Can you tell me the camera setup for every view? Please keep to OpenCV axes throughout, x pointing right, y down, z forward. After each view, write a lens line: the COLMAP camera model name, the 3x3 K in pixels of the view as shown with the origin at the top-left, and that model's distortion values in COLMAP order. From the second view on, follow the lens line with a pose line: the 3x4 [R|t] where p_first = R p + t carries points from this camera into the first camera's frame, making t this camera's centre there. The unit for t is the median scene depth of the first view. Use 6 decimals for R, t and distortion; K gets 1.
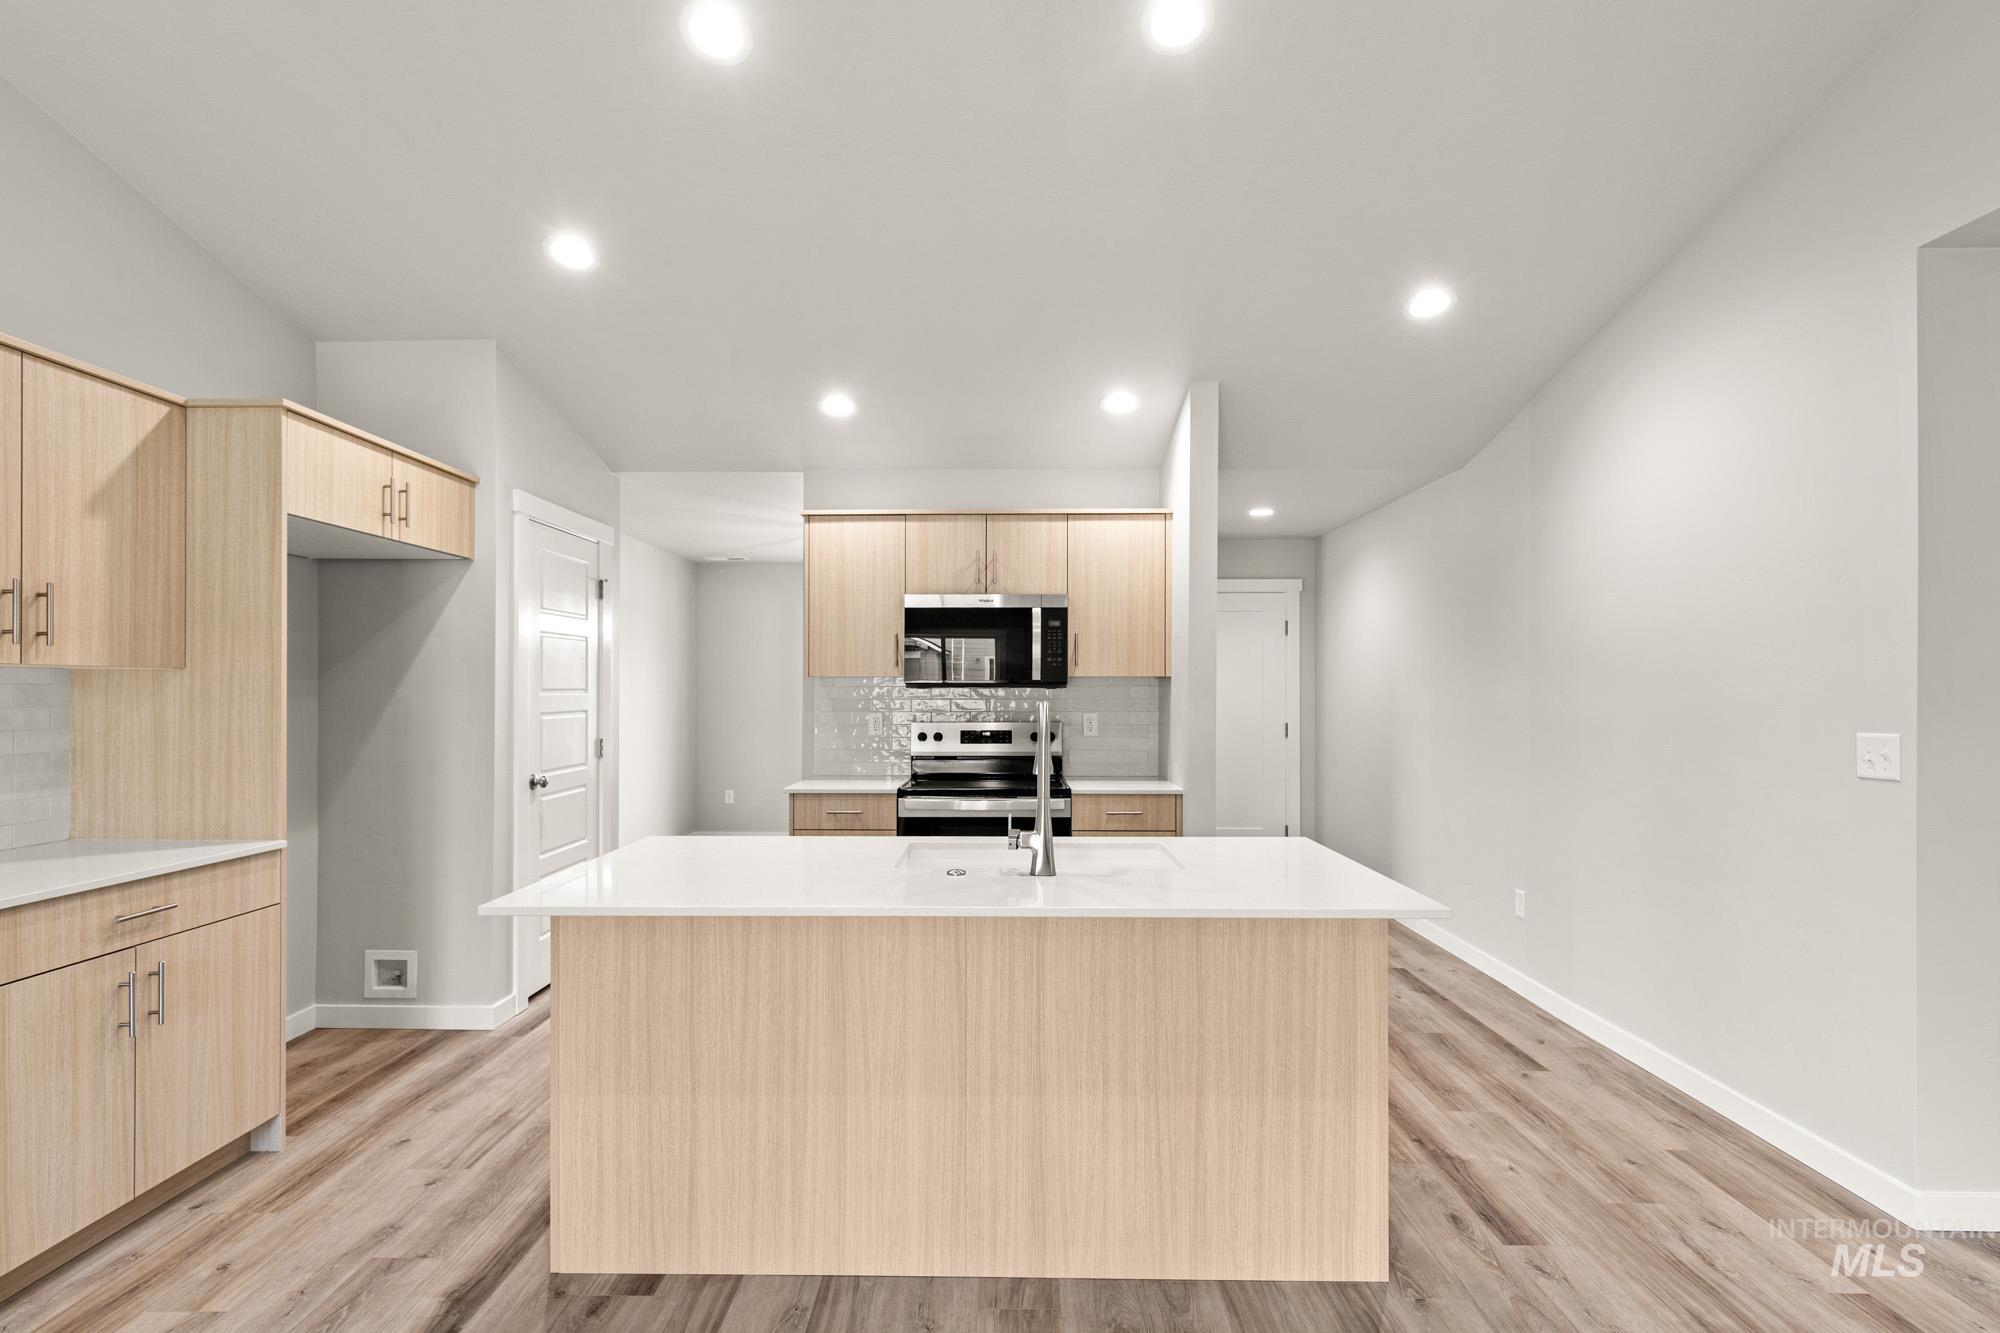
lens RADIAL K [[938.5, 0, 990.0], [0, 938.5, 690.3], [0, 0, 1]] dist [0.002592, 0.000101]
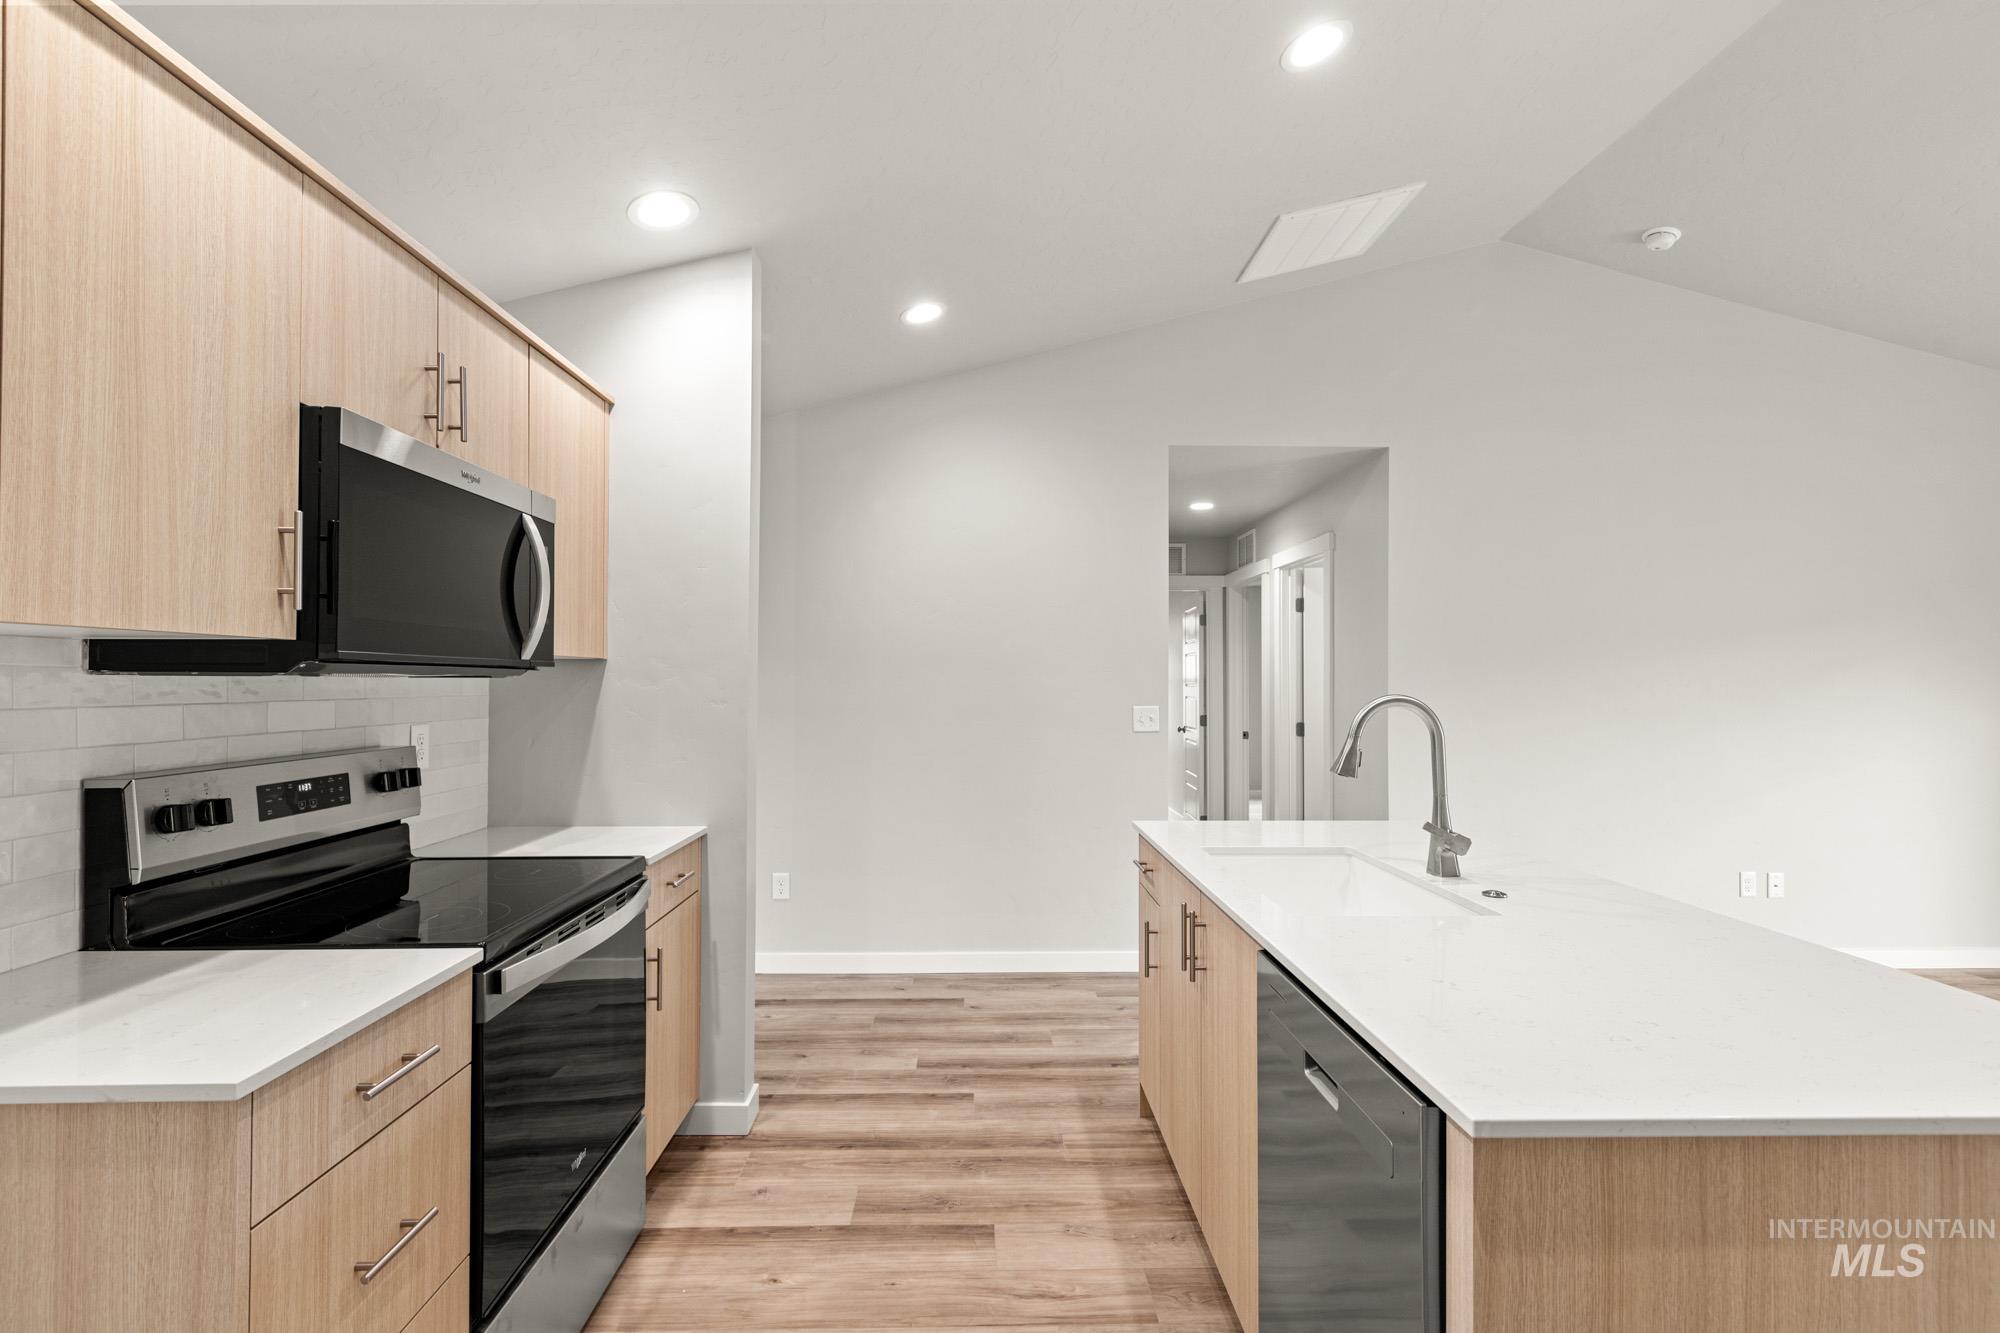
lens RADIAL K [[927.2, 0, 991.9], [0, 927.2, 685.2], [0, 0, 1]] dist [0.004363, 0.000297]
pose [[-0.041893, -0.003972, 0.999114, -0.600354], [-0.000924, 0.999992, 0.003937, 0.000139], [-0.999122, -0.000758, -0.041897, 1.035153]]
